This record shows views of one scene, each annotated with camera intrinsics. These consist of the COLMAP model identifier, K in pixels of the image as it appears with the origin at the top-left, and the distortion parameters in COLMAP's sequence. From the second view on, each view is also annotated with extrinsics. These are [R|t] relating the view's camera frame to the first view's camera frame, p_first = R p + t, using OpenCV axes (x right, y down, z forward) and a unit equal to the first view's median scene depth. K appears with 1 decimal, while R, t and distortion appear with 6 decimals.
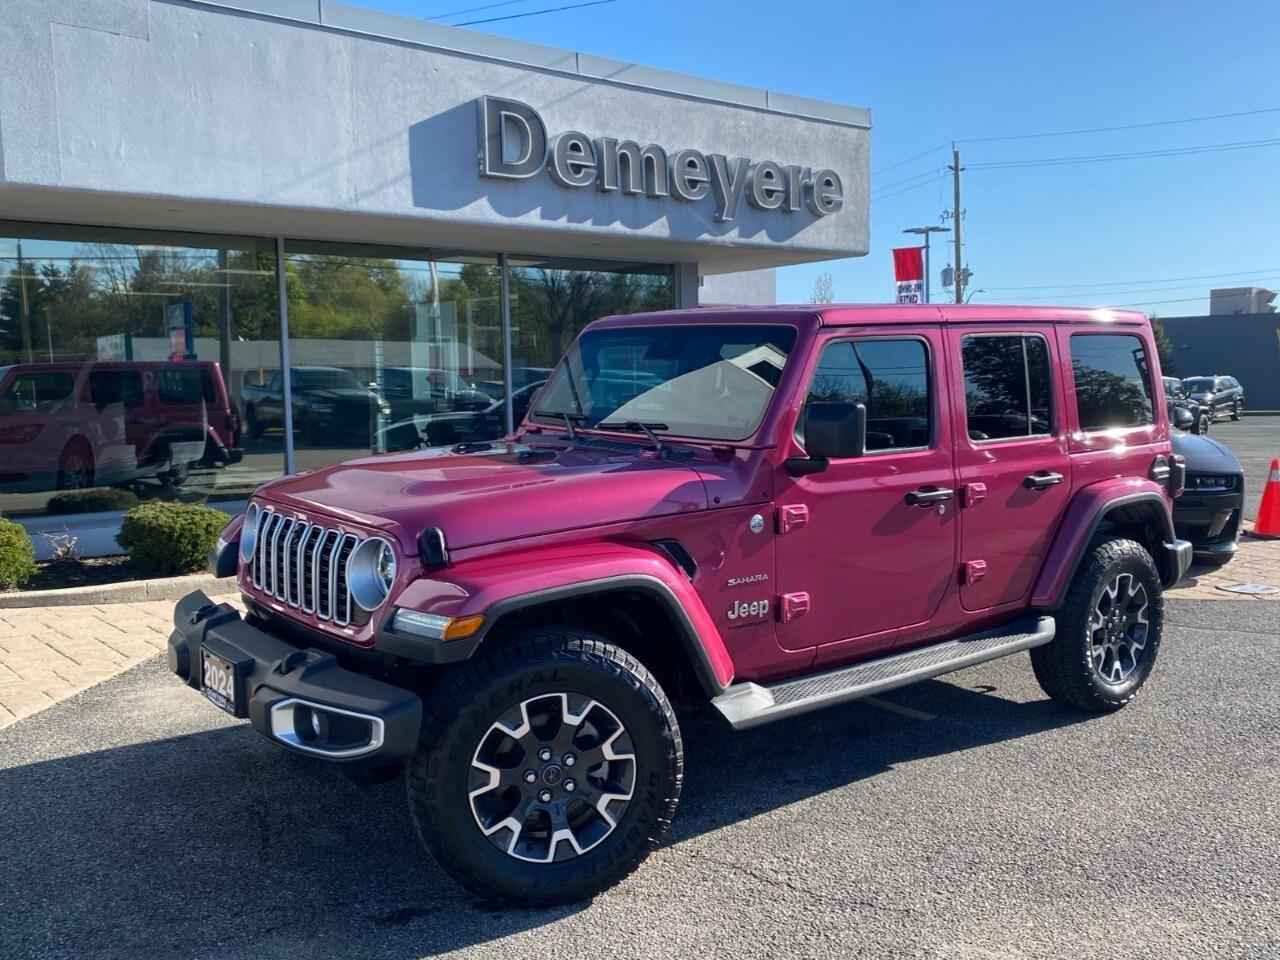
lens RADIAL K [[1162.0, 0, 652.3], [0, 1162.0, 474.5], [0, 0, 1]] dist [0.107676, -0.245832]
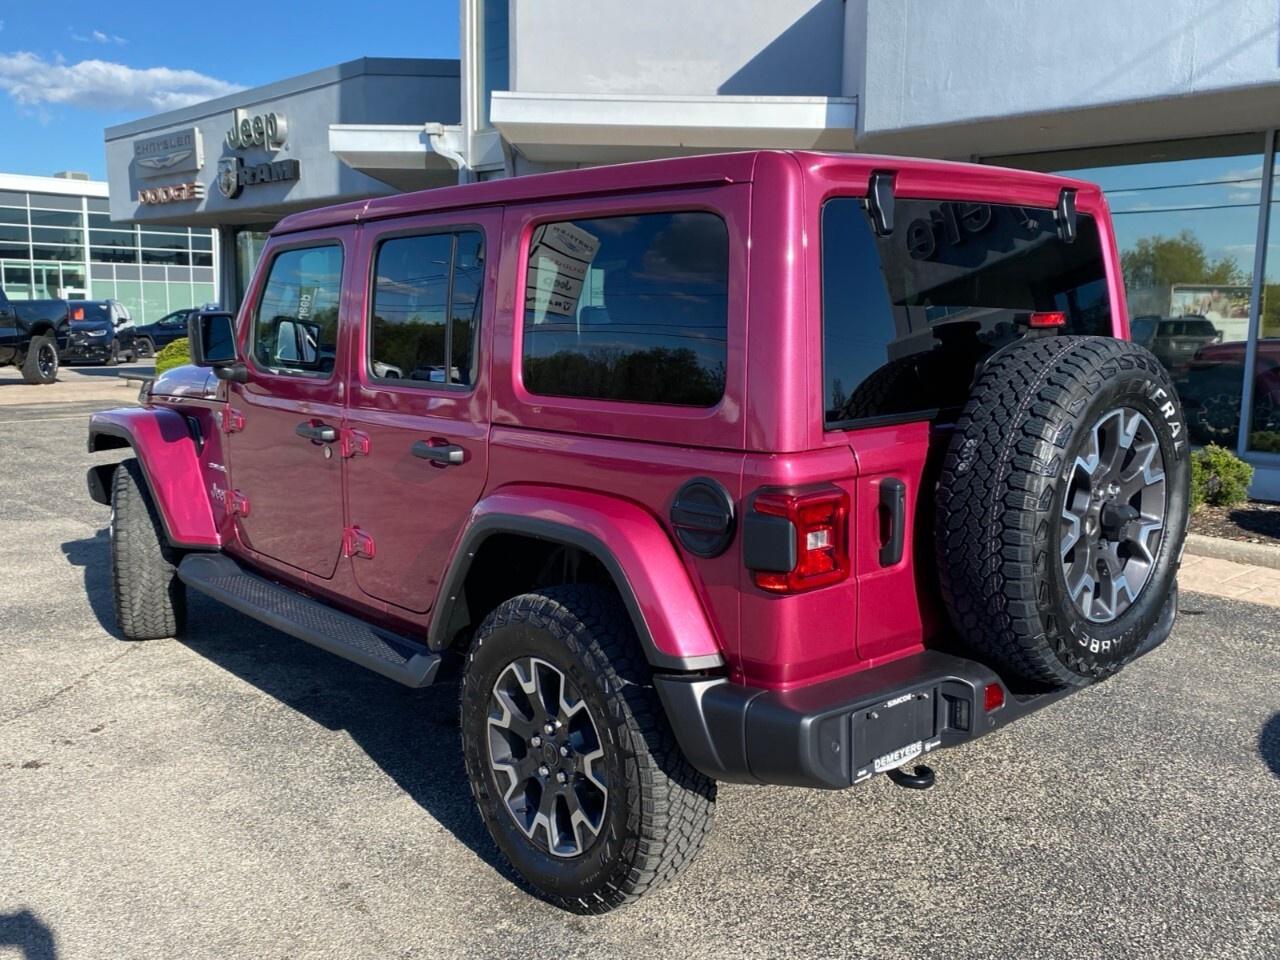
lens RADIAL K [[1173.1, 0, 640.0], [0, 1173.1, 480.0], [0, 0, 1]] dist [0.016632, -0.014072]
pose [[0.039541, 0.158531, -0.986562, 0.544168], [-0.099175, 0.983082, 0.153996, -0.050342], [0.994284, 0.091753, 0.054595, 0.593553]]
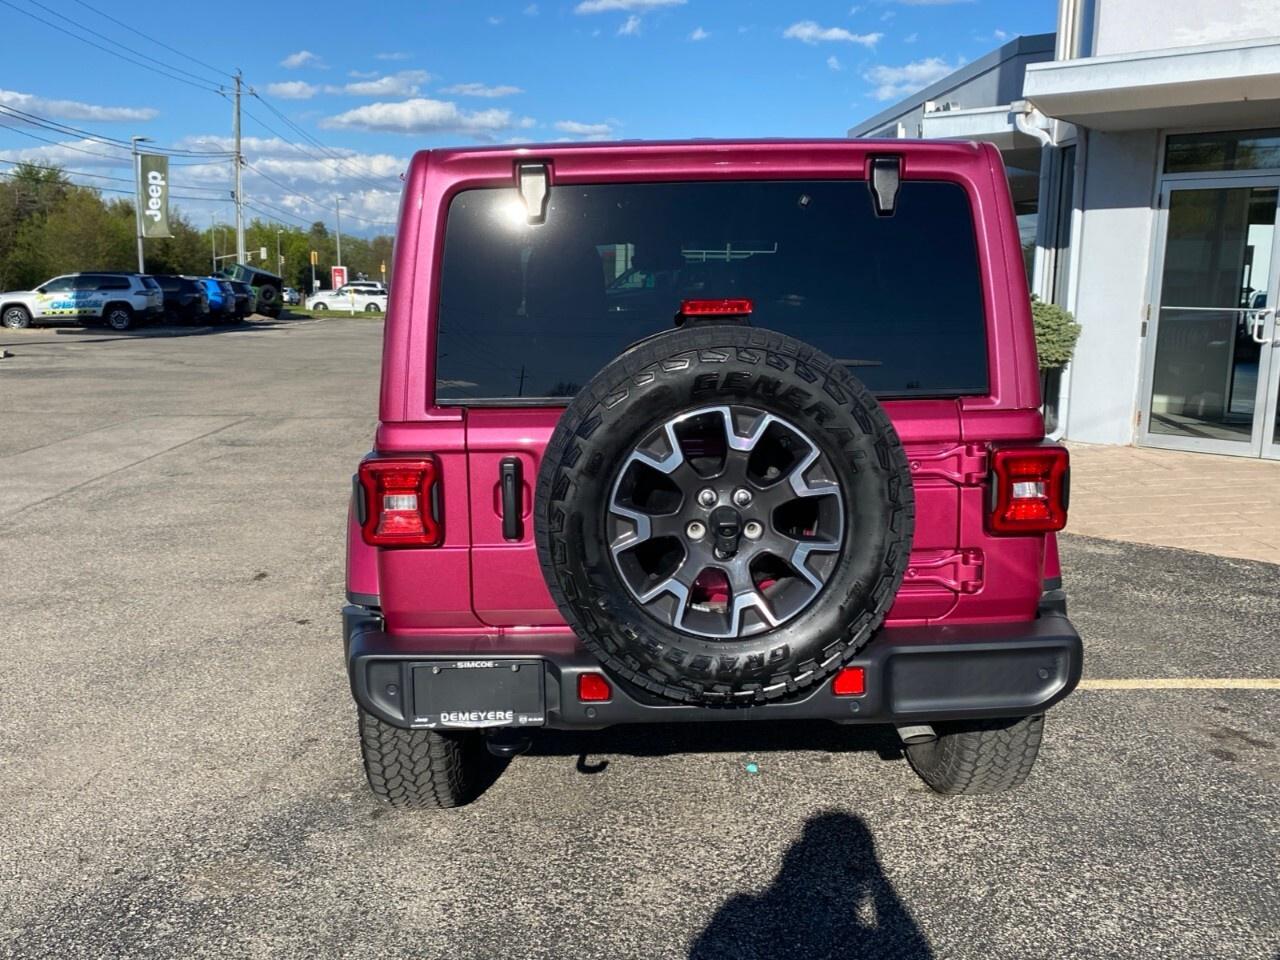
lens RADIAL K [[1173.1, 0, 640.0], [0, 1173.1, 480.0], [0, 0, 1]] dist [0.016632, -0.014072]
pose [[-0.617754, 0.136699, -0.774399, 0.474595], [-0.069886, 0.971334, 0.227212, -0.077221], [0.783260, 0.194481, -0.590492, 0.876626]]
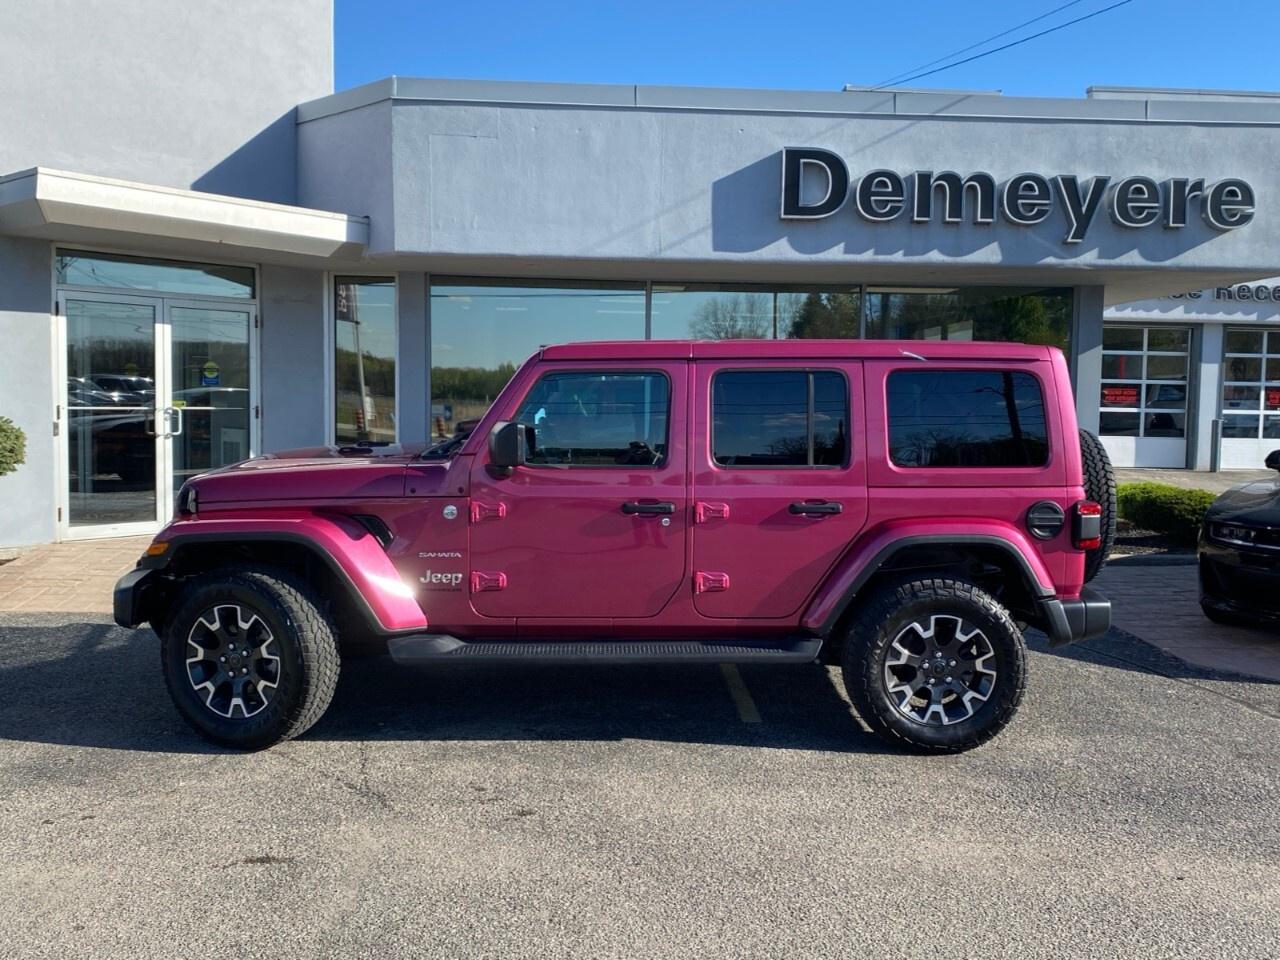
lens RADIAL K [[1162.0, 0, 652.3], [0, 1162.0, 474.5], [0, 0, 1]] dist [0.107676, -0.245832]
pose [[0.799221, 0.069903, -0.596958, 0.459917], [-0.079592, 0.996776, 0.010161, -0.013635], [0.595744, 0.039392, 0.802208, 0.040874]]
